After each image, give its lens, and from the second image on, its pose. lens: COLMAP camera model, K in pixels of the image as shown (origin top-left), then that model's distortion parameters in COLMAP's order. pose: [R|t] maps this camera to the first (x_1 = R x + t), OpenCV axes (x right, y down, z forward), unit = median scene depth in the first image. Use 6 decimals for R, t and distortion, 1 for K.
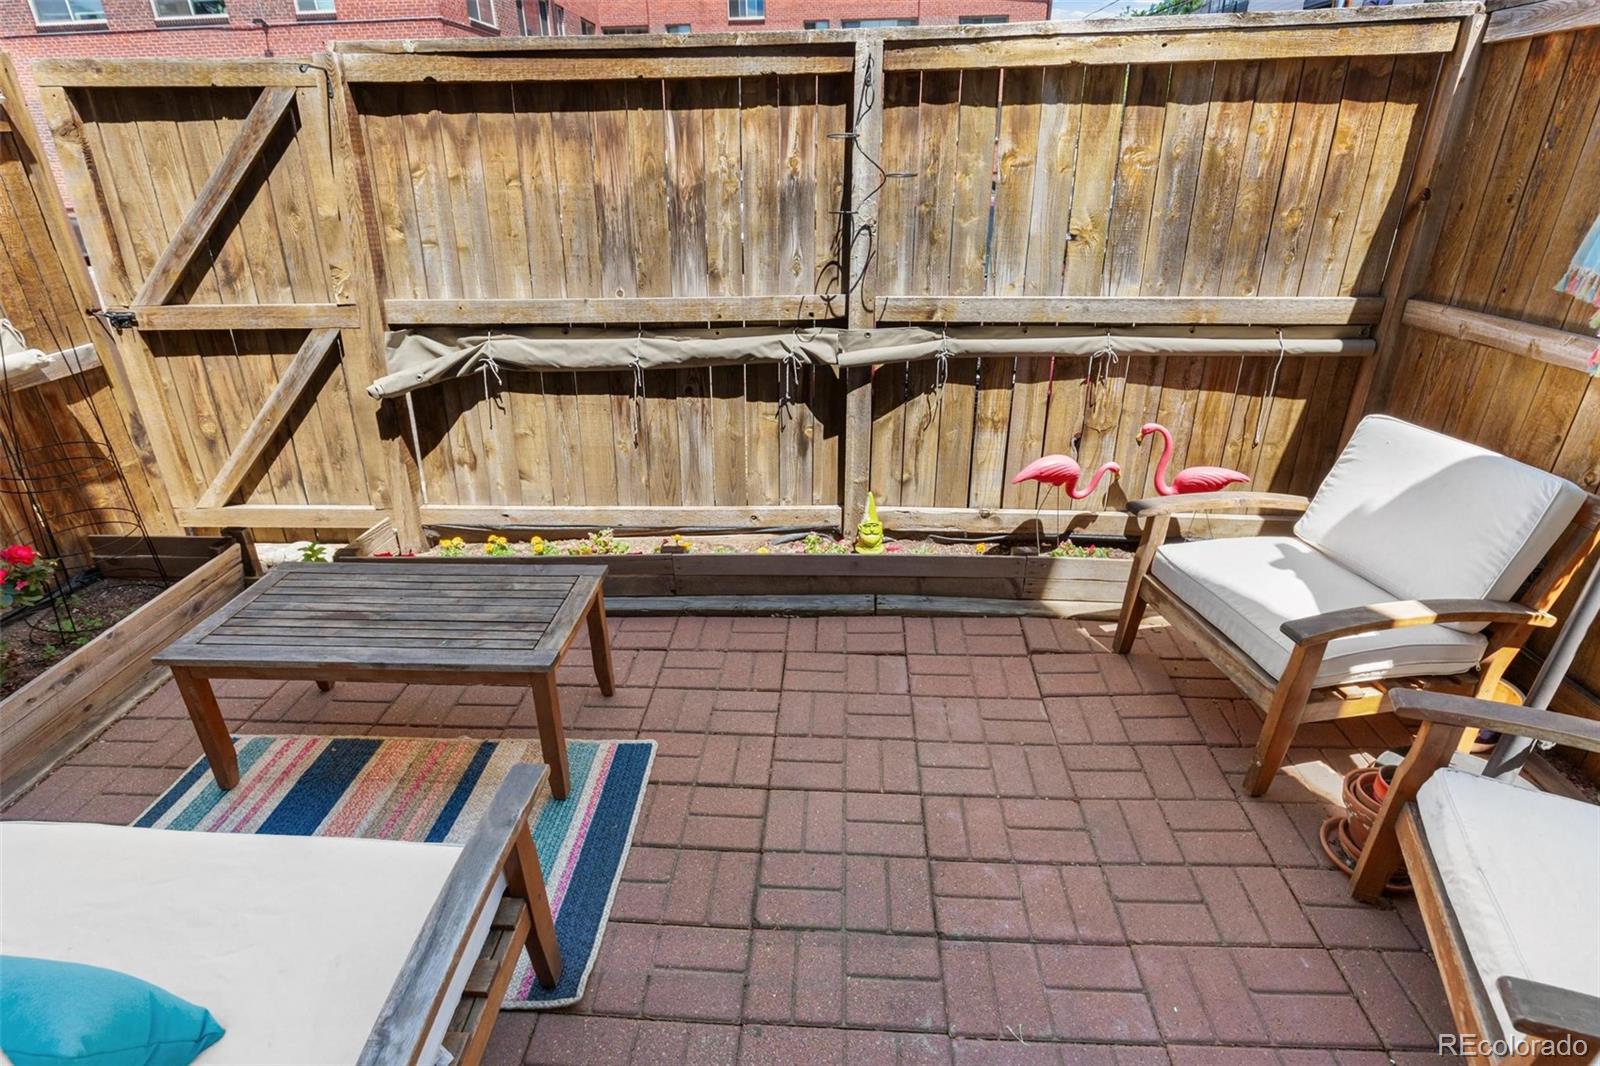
lens RADIAL K [[756.9, 0, 782.0], [0, 756.9, 478.7], [0, 0, 1]] dist [-0.010790, -0.000352]
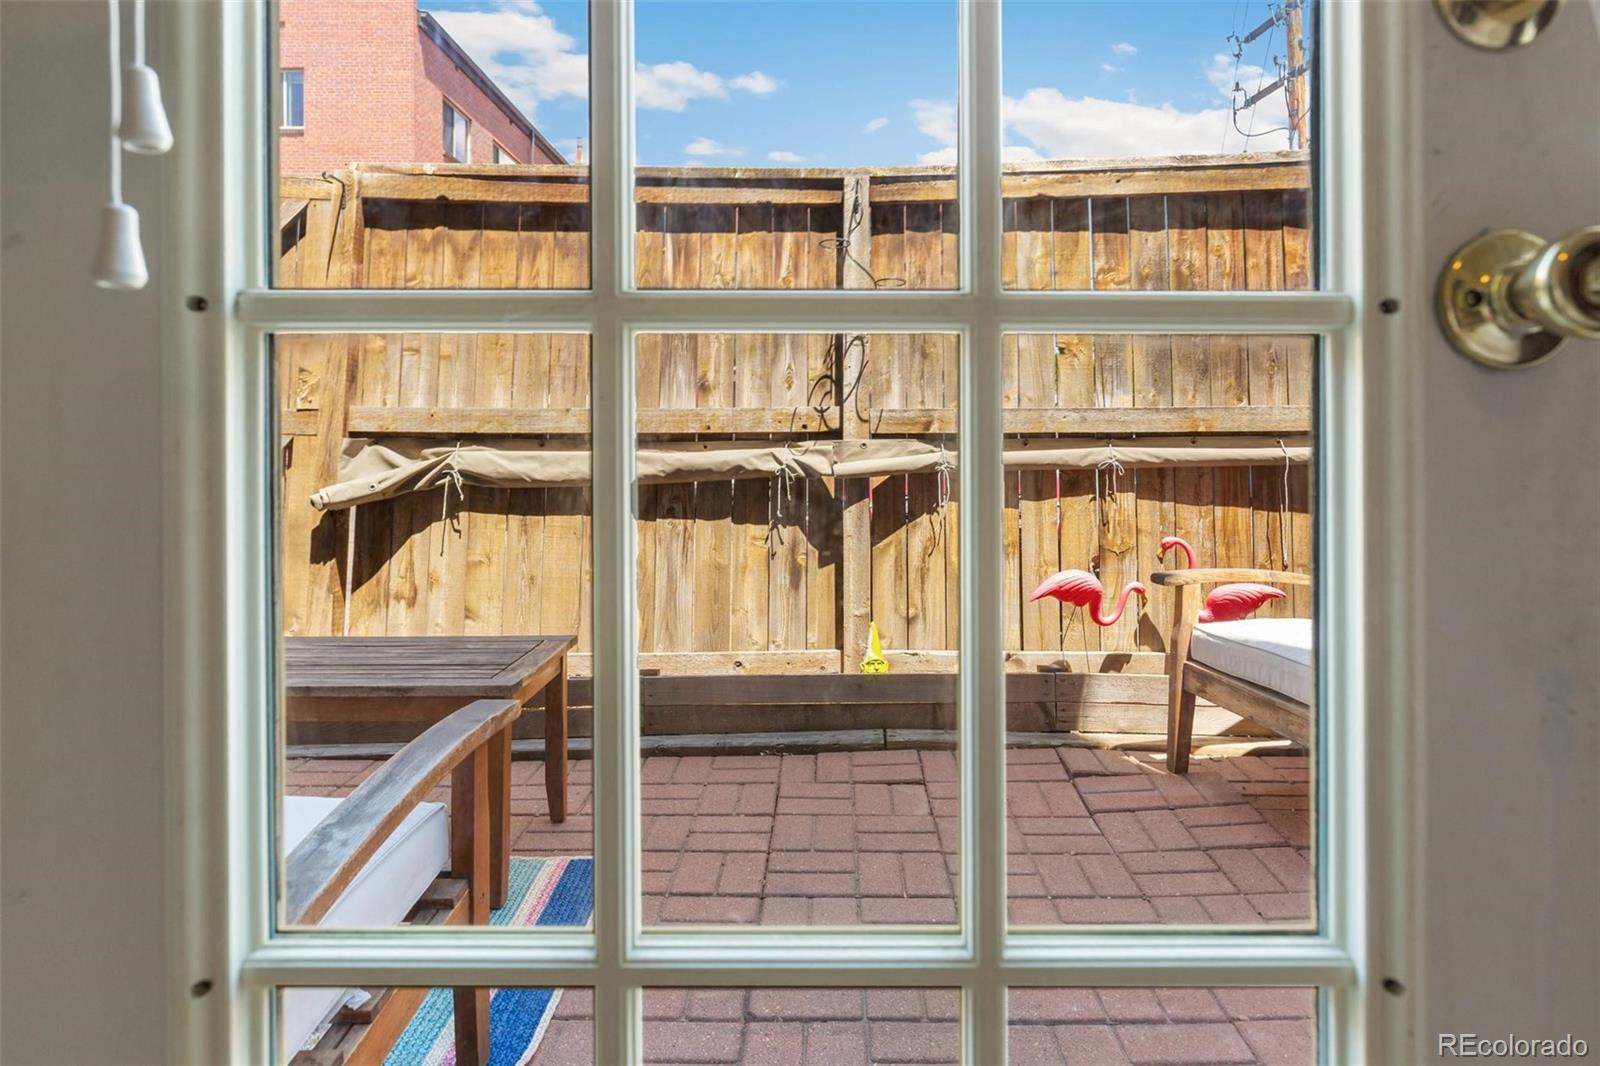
lens RADIAL K [[962.3, 0, 803.1], [0, 962.3, 532.0], [0, 0, 1]] dist [-0.001792, 0.001298]
pose [[0.998271, 0.012003, 0.057541, -0.034607], [0.012318, 0.914469, -0.404467, 0.434743], [-0.057474, 0.404477, 0.912741, -0.067391]]
